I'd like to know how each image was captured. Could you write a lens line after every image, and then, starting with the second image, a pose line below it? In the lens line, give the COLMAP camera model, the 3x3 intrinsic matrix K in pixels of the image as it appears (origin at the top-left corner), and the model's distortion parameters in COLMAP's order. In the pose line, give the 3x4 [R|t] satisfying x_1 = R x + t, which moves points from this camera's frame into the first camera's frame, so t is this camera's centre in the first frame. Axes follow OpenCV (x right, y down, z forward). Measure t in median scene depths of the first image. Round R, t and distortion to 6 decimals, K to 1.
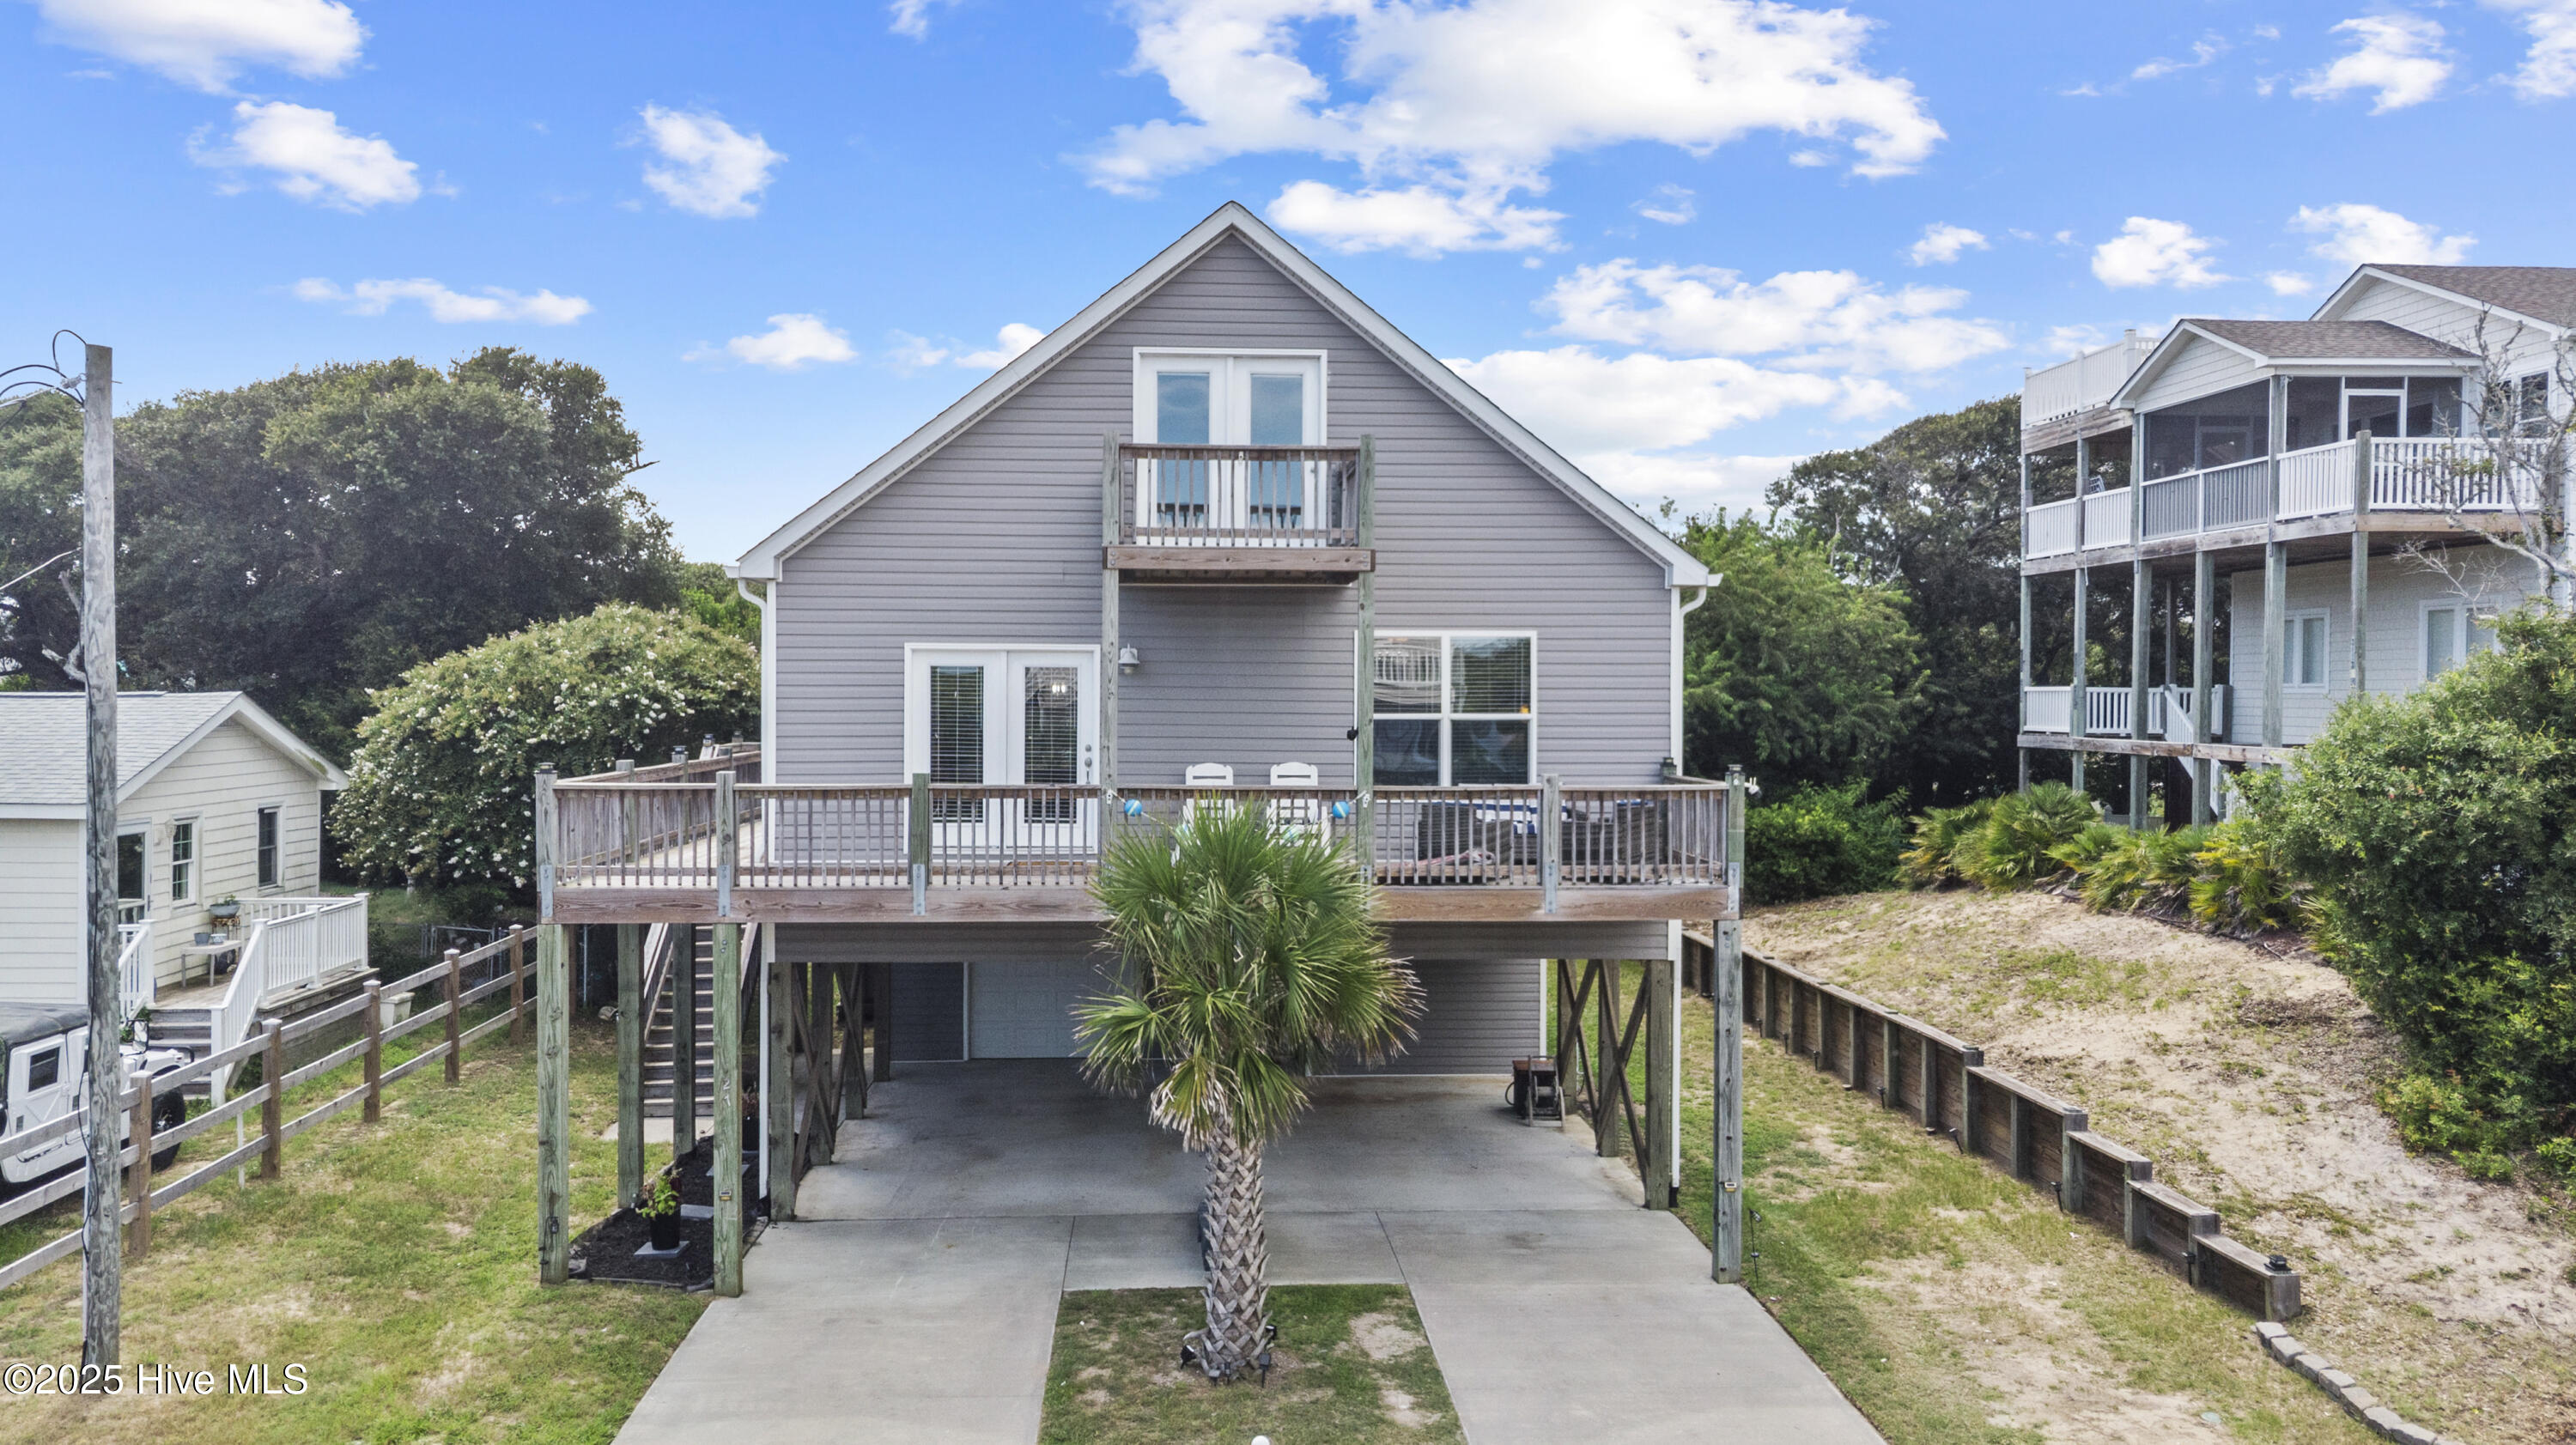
lens RADIAL K [[1933.3, 0, 1295.8], [0, 1933.3, 721.9], [0, 0, 1]] dist [0.001476, 0.027306]
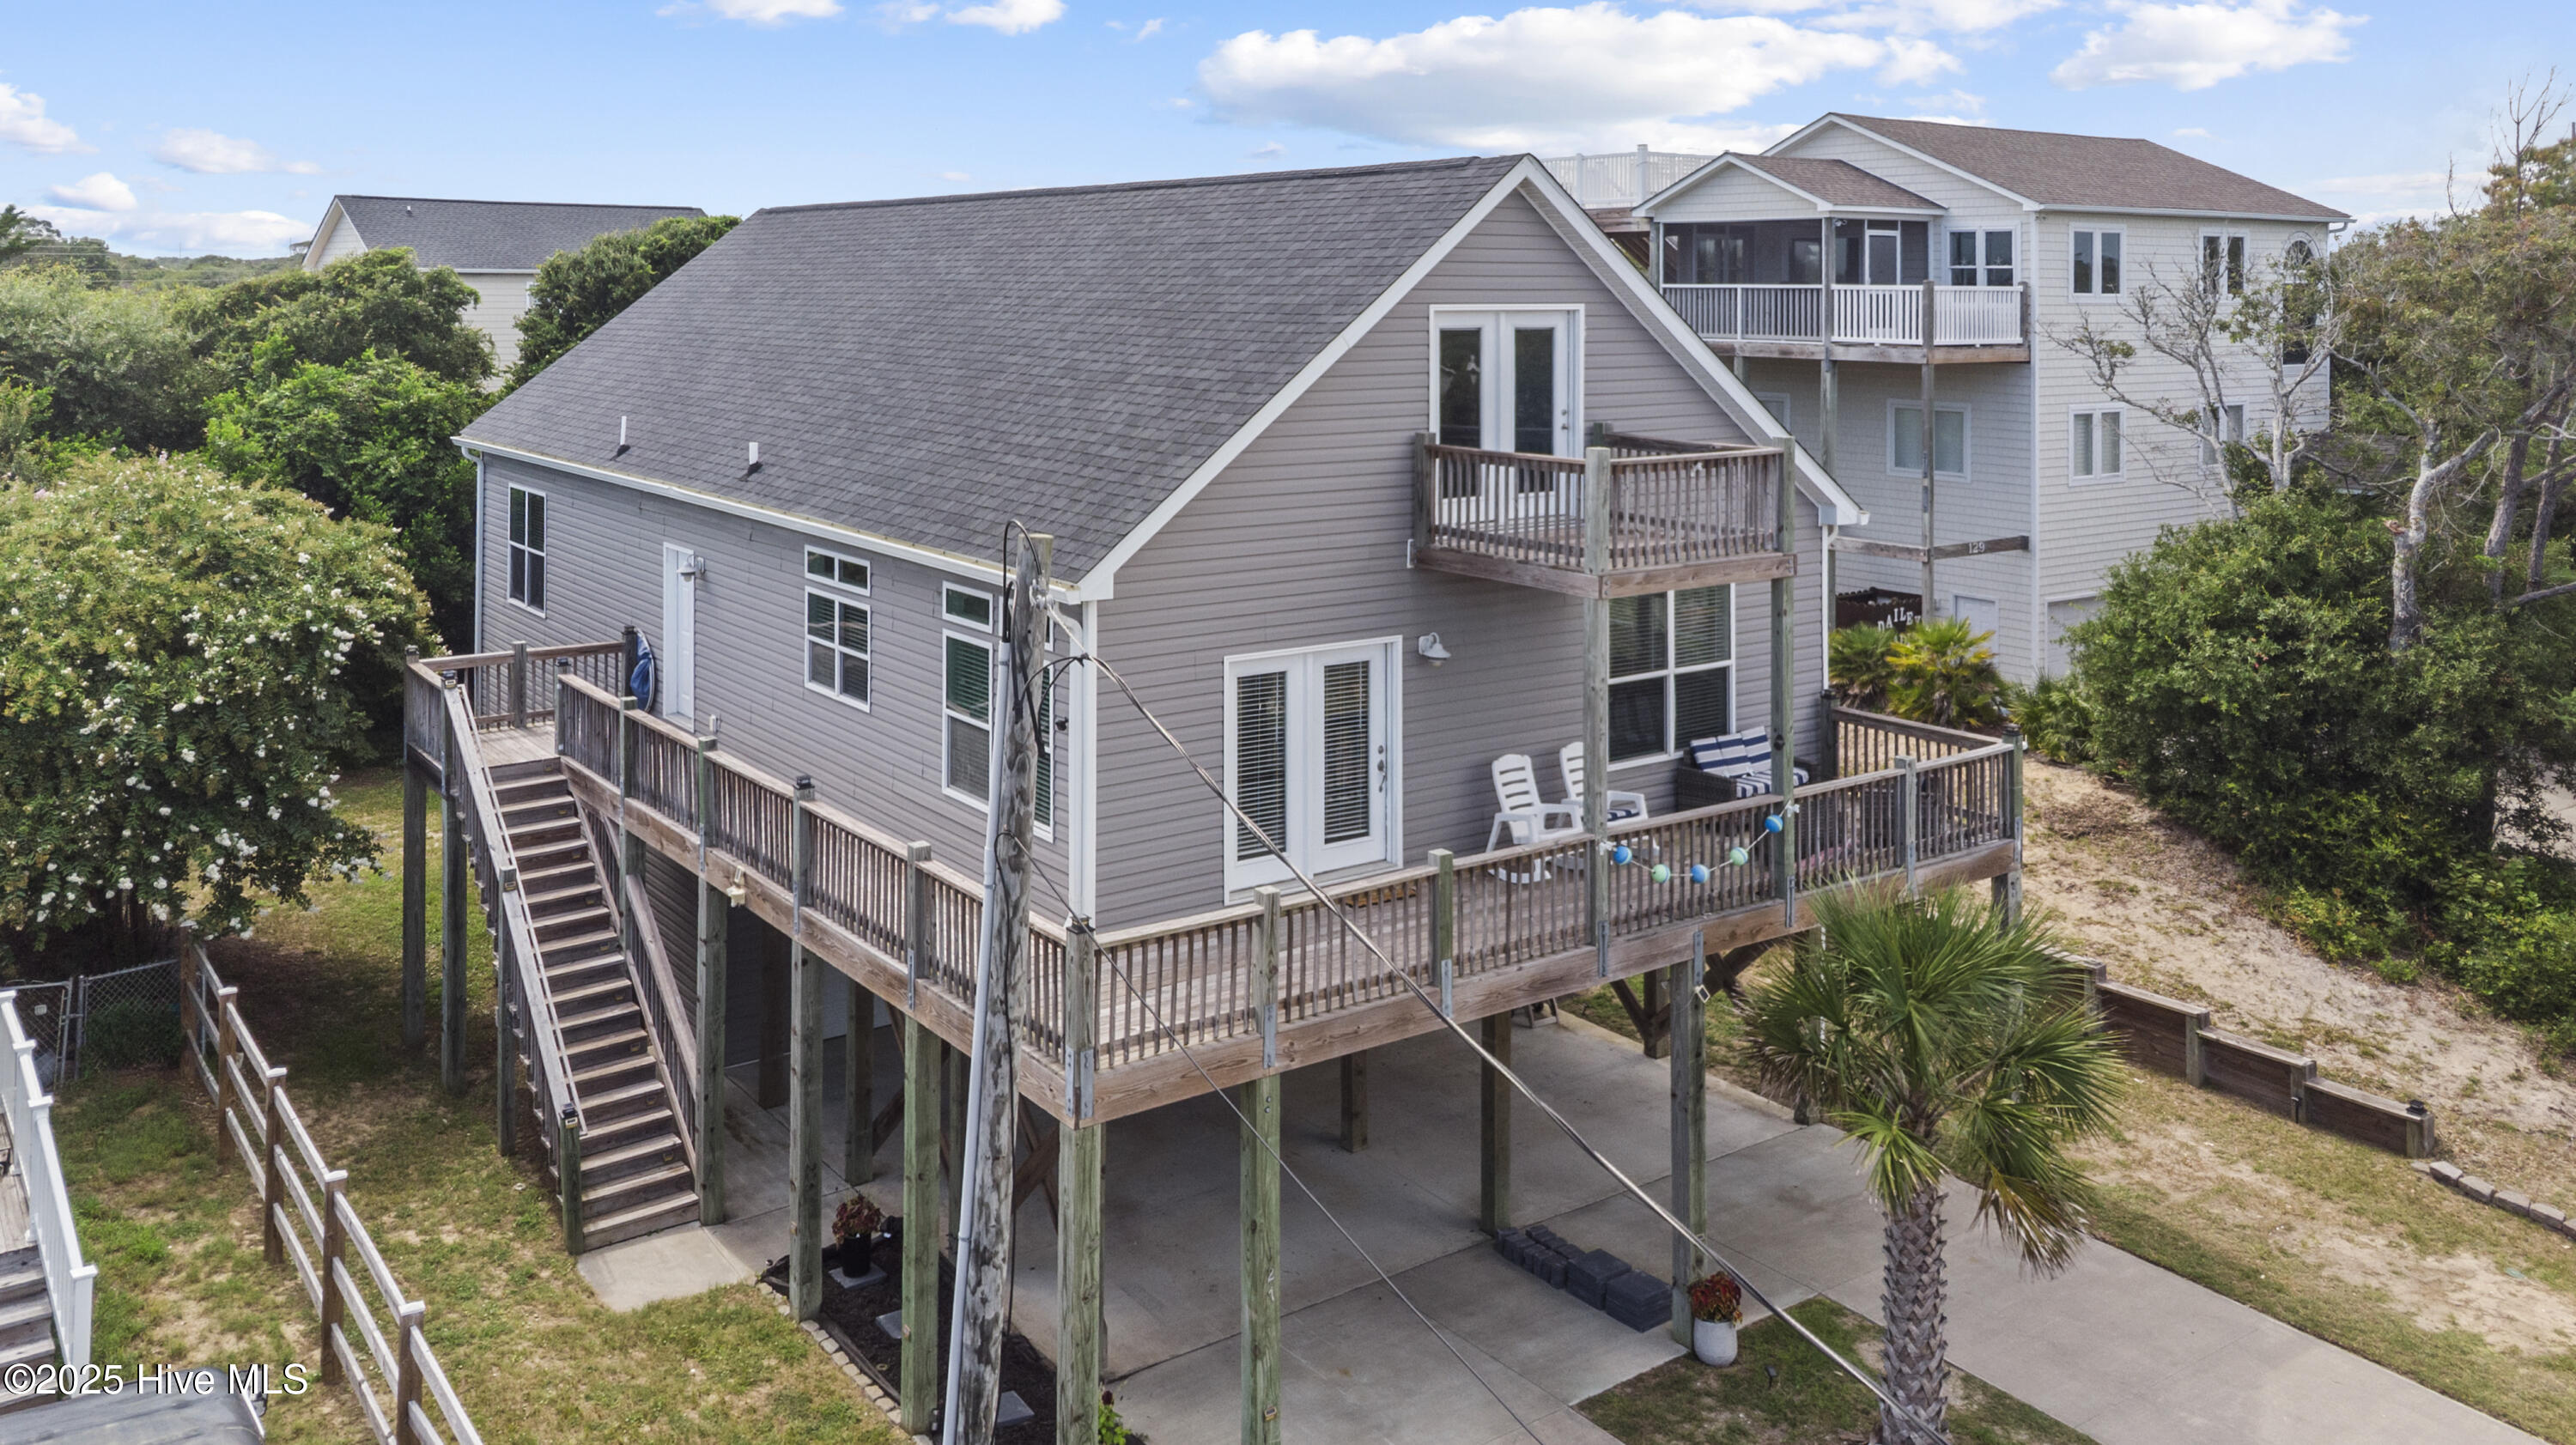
lens RADIAL K [[2006.7, 0, 1280.9], [0, 2006.7, 257.2], [0, 0, 1]] dist [-0.002908, 0.010332]
pose [[0.845089, 0.008912, 0.534551, -0.642356], [0.007671, 0.999556, -0.028793, -0.186539], [-0.534571, 0.028433, 0.844645, 0.235804]]
